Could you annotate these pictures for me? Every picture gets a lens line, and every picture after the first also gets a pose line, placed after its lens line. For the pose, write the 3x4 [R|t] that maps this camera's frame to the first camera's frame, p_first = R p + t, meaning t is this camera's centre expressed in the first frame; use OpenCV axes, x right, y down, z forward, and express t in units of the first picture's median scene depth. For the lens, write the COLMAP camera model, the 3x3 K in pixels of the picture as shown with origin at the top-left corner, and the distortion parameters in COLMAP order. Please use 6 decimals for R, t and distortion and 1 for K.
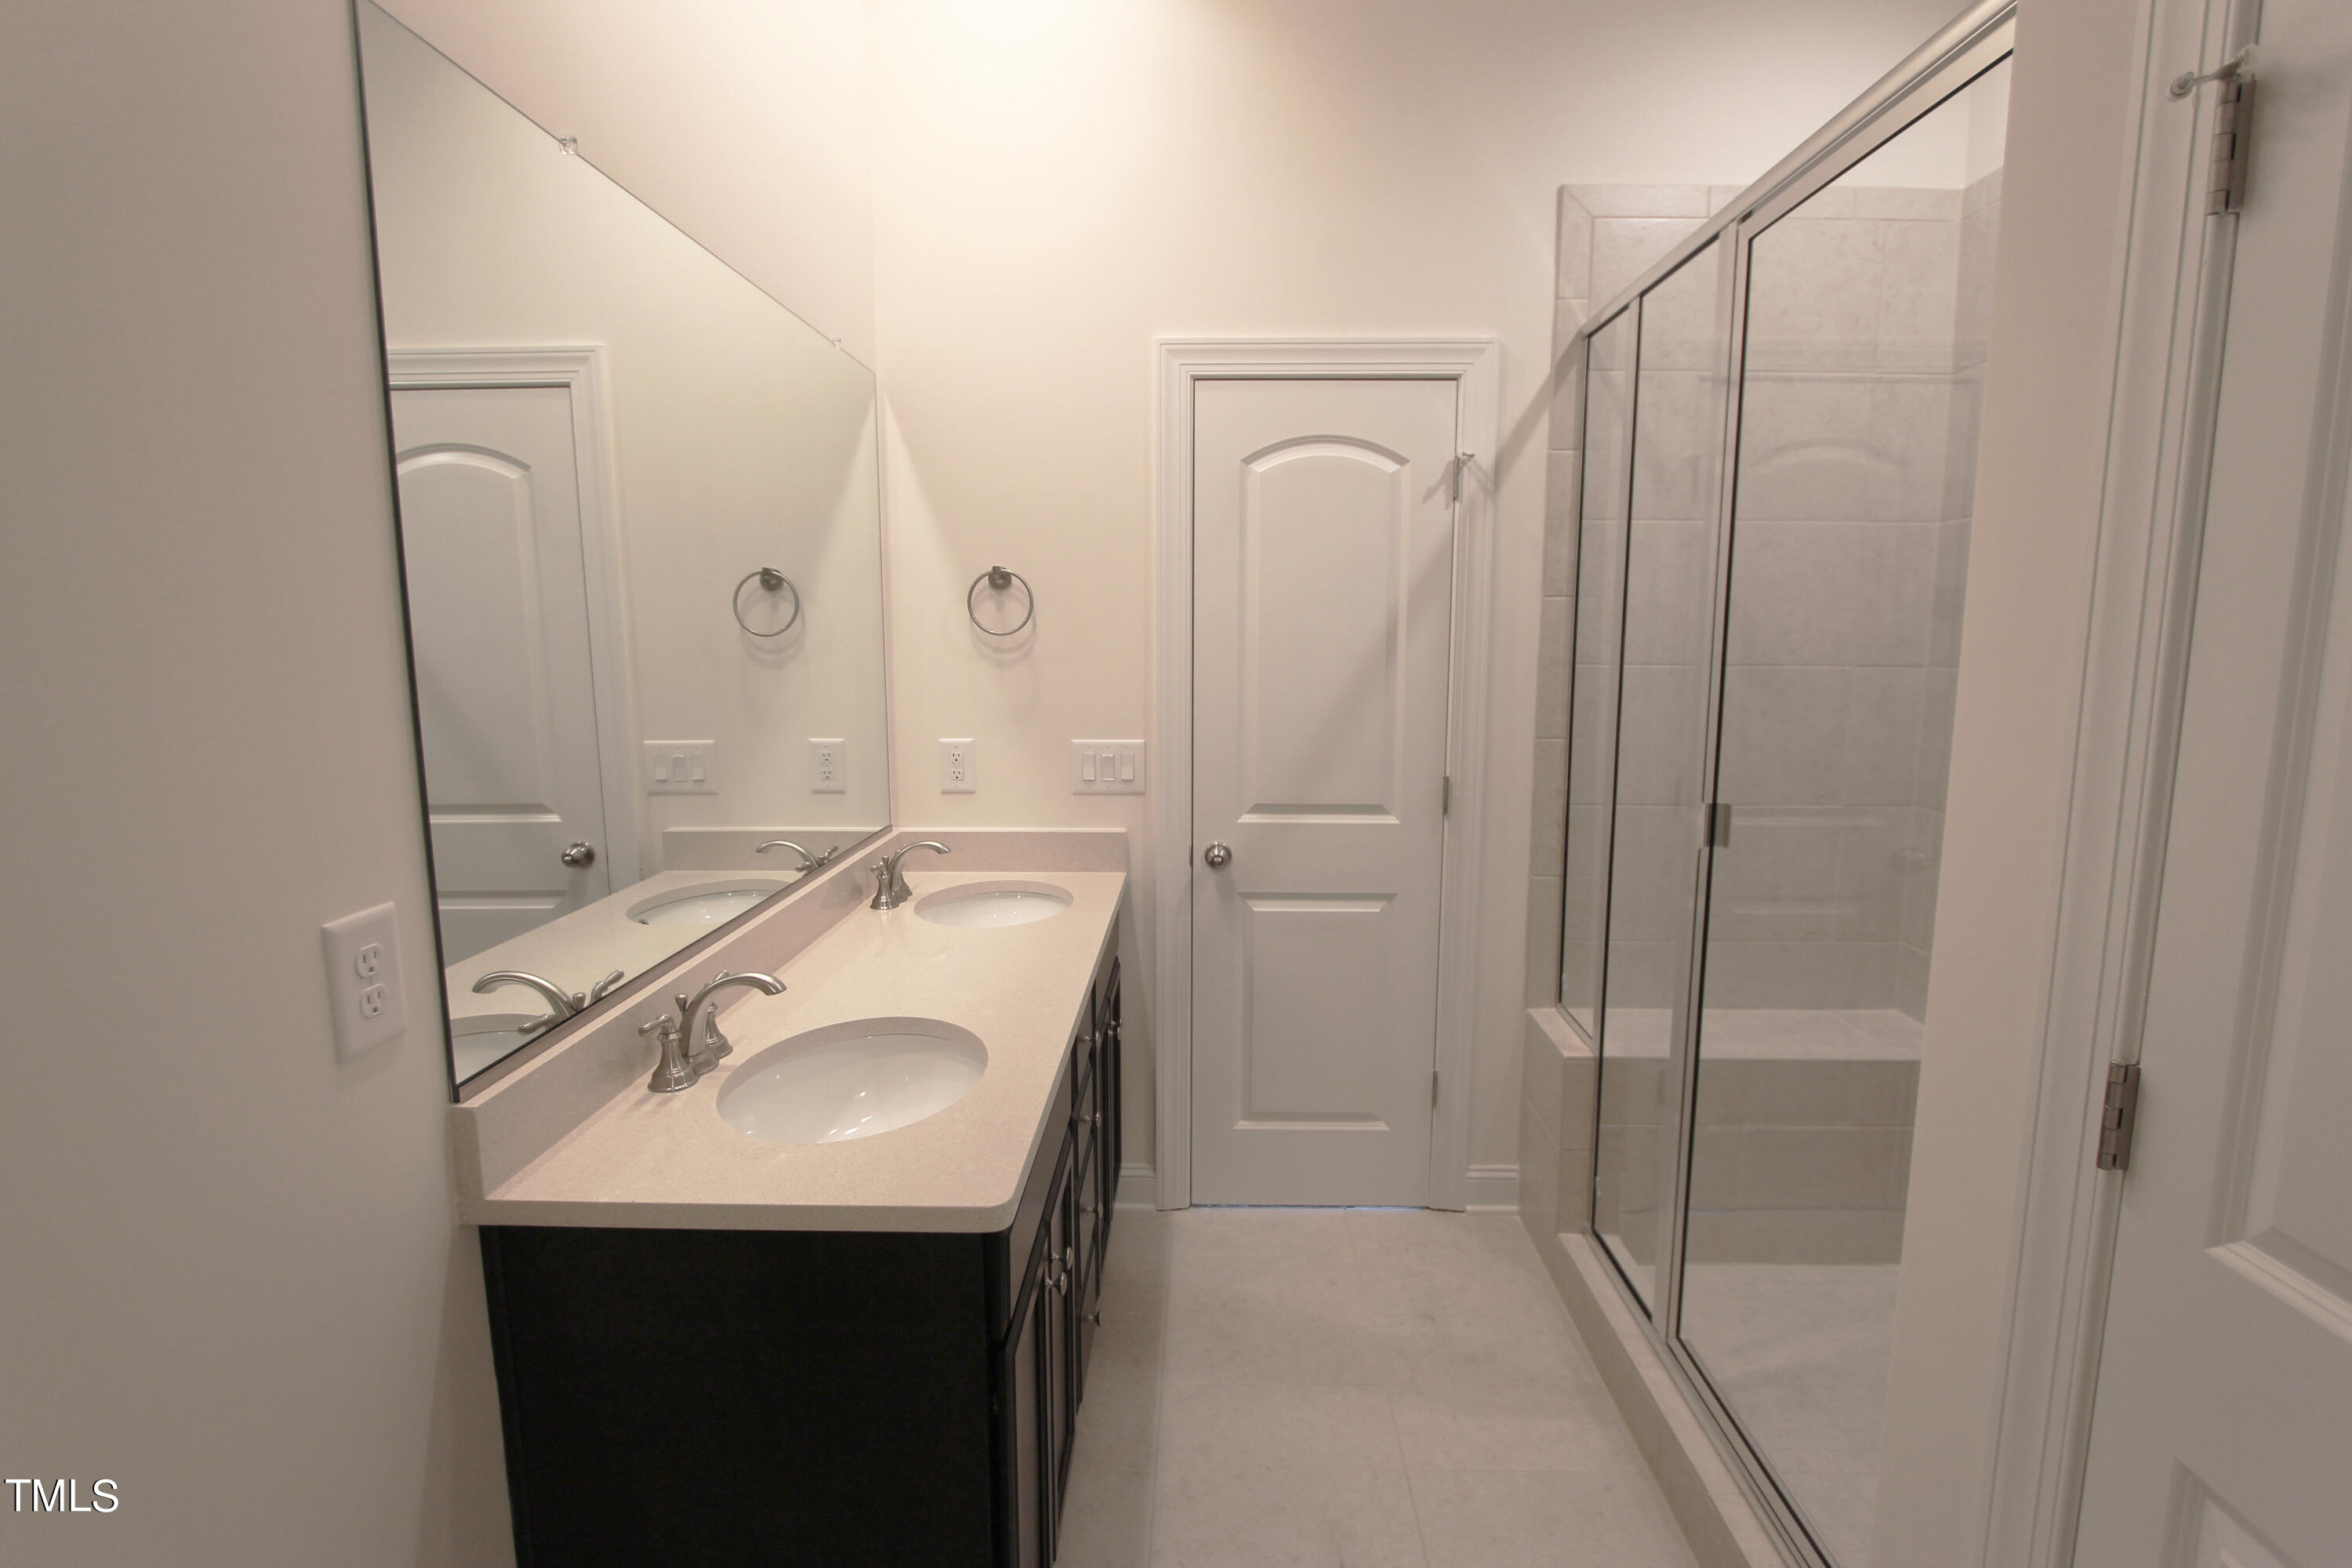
lens RADIAL K [[1093.7, 0, 1197.7], [0, 1093.7, 766.5], [0, 0, 1]] dist [-0.001487, 0.000491]
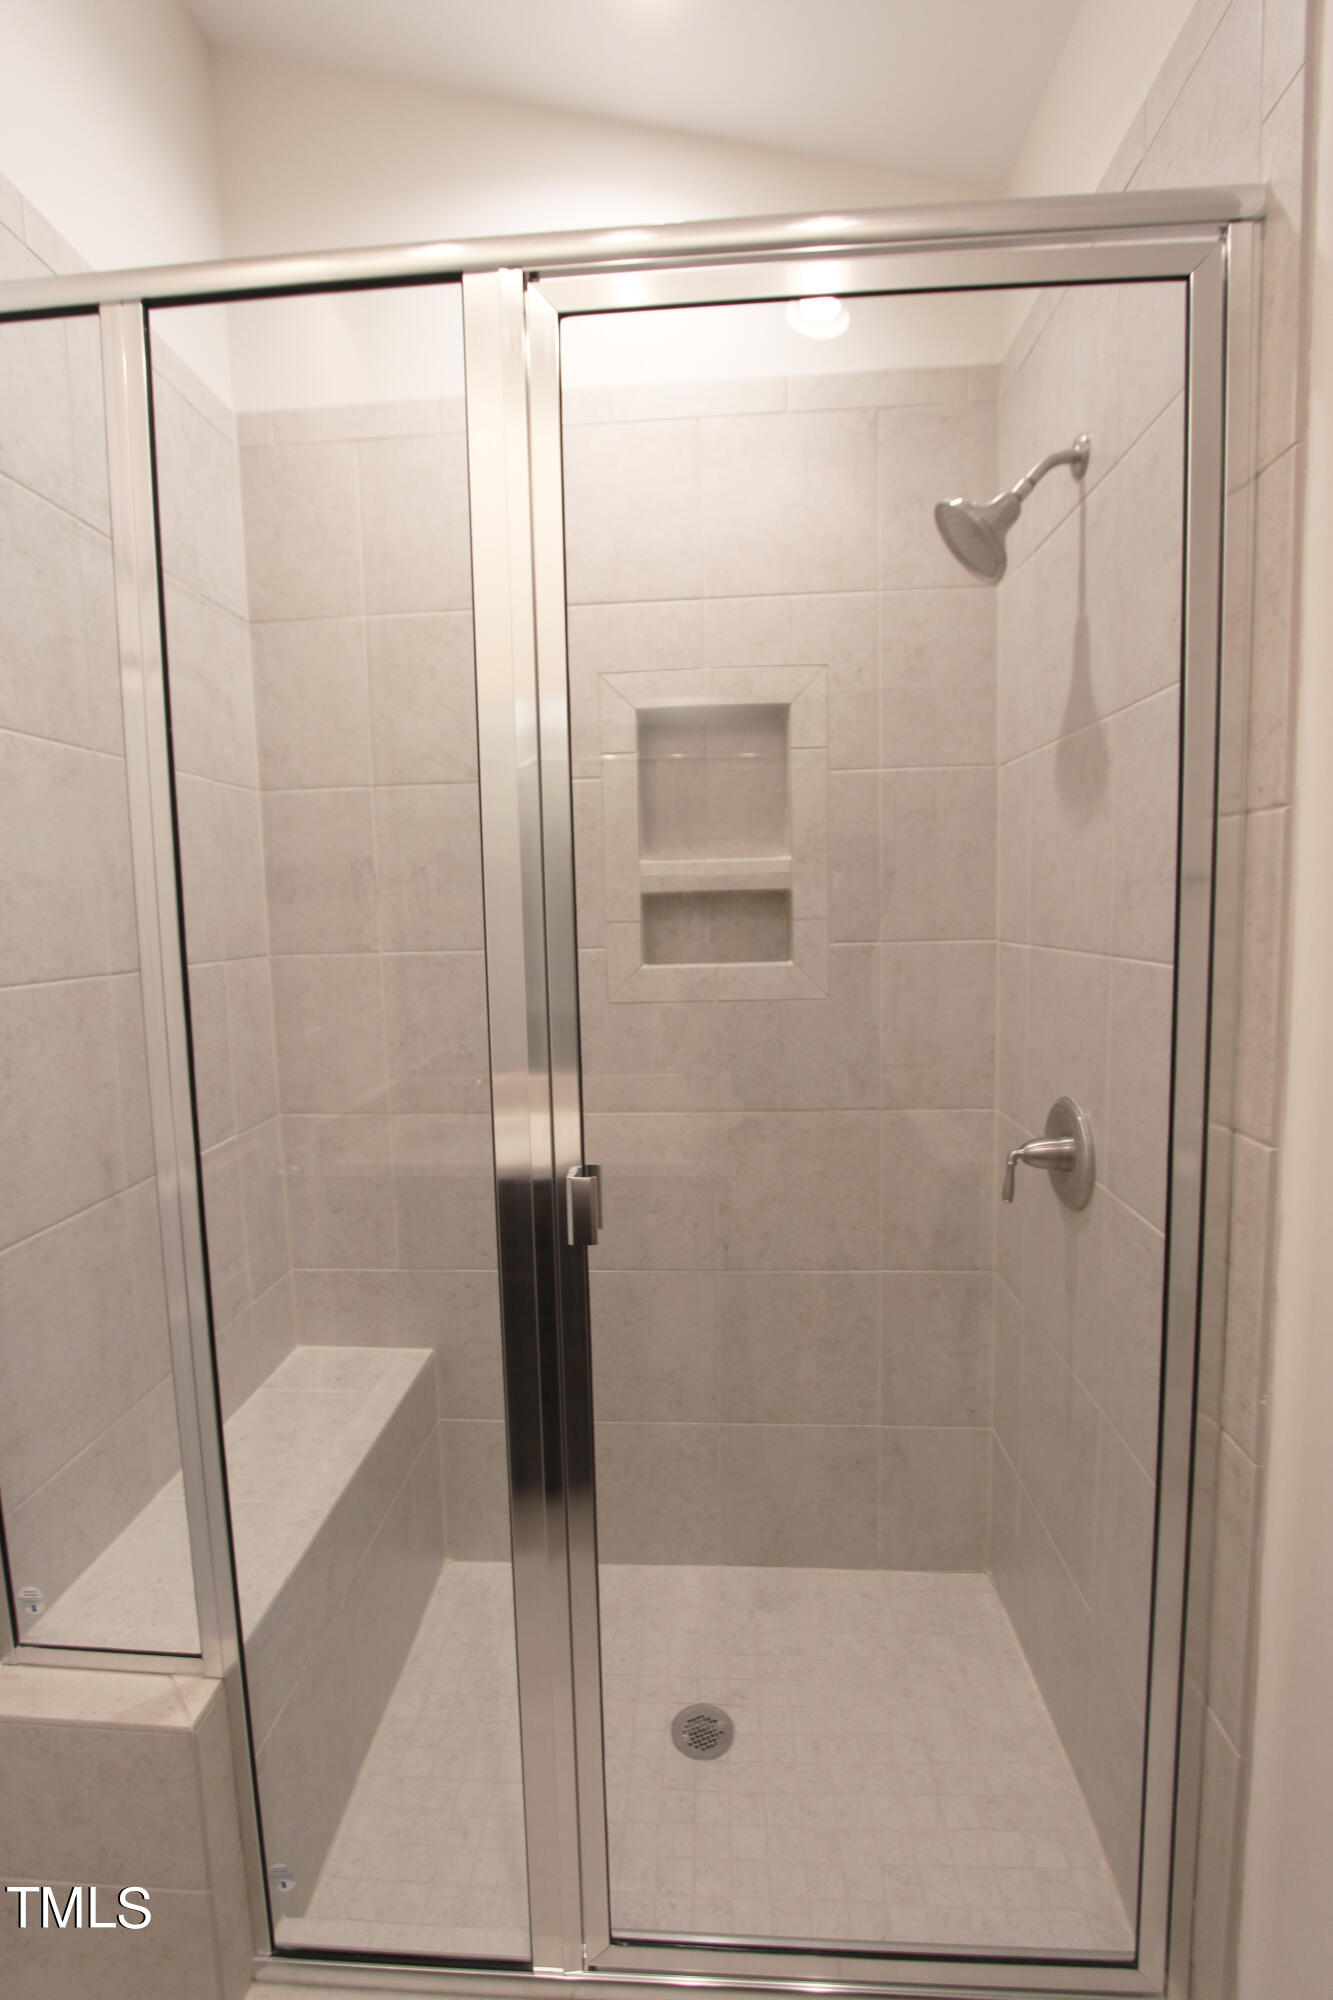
lens RADIAL K [[930.0, 0, 664.4], [0, 930.0, 979.9], [0, 0, 1]] dist [-0.001487, 0.000491]
pose [[0.052442, -0.091003, 0.994469, -0.062088], [0.147660, 0.985599, 0.082404, -0.089072], [-0.987647, 0.142522, 0.065124, 0.662110]]
